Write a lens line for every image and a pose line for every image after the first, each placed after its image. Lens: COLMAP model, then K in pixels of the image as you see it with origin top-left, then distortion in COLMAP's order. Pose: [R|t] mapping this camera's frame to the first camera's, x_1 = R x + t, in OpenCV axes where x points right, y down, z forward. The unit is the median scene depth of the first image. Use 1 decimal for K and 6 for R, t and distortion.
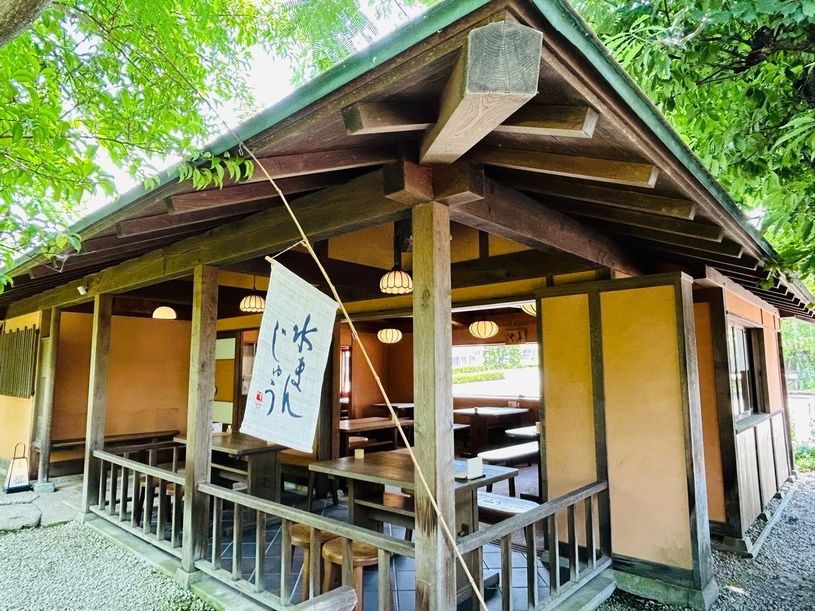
lens RADIAL K [[515.1, 0, 406.9], [0, 515.1, 306.3], [0, 0, 1]] dist [0.001666, 0.000052]
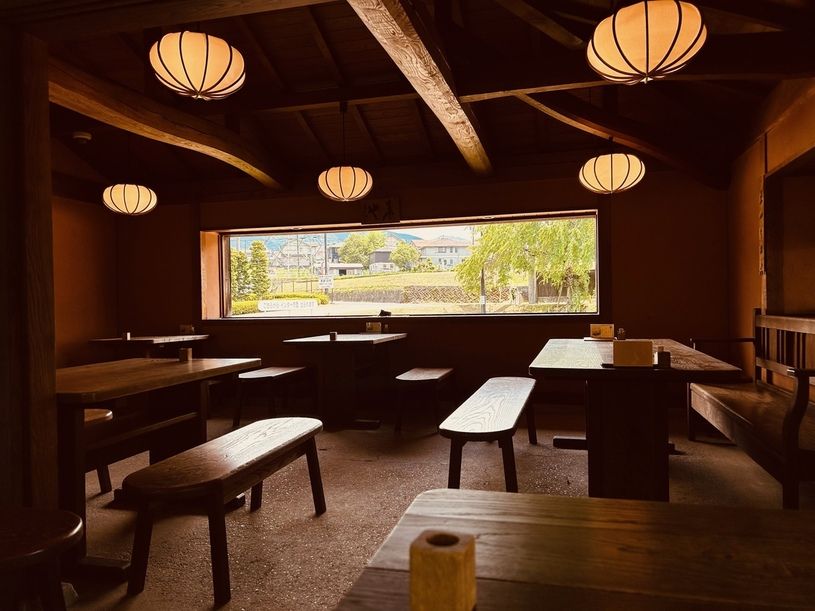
lens RADIAL K [[613.5, 0, 408.5], [0, 613.5, 307.0], [0, 0, 1]] dist [0.023460, 0.004497]
pose [[0.890715, -0.017513, 0.454224, -0.071972], [-0.038266, 0.992822, 0.113317, 0.088028], [-0.452948, -0.118315, 0.883651, 0.376781]]
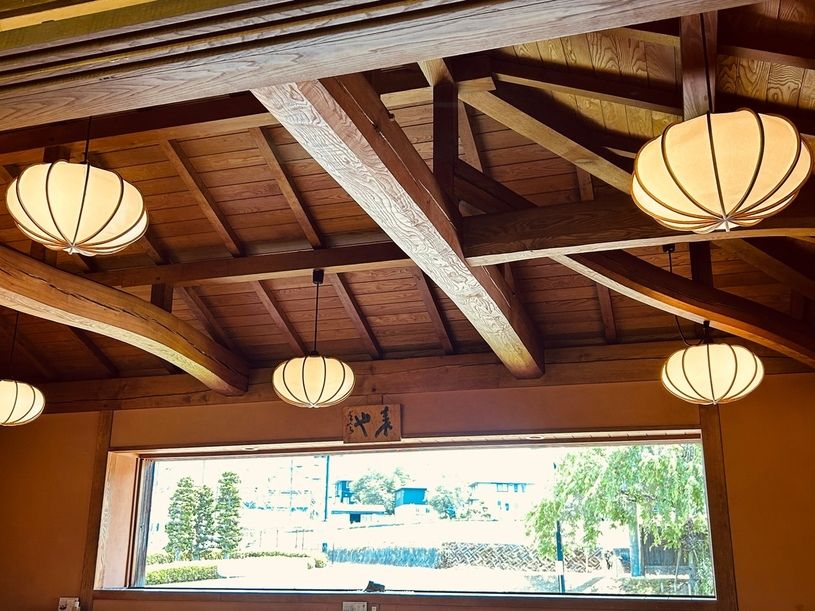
lens RADIAL K [[874.3, 0, 408.5], [0, 874.3, 307.5], [0, 0, 1]] dist [0.067833, 0.000000]
pose [[0.911611, 0.125220, 0.391518, -0.029740], [-0.058896, 0.982433, -0.177081, 0.088739], [-0.406814, 0.138370, 0.902971, 0.394357]]
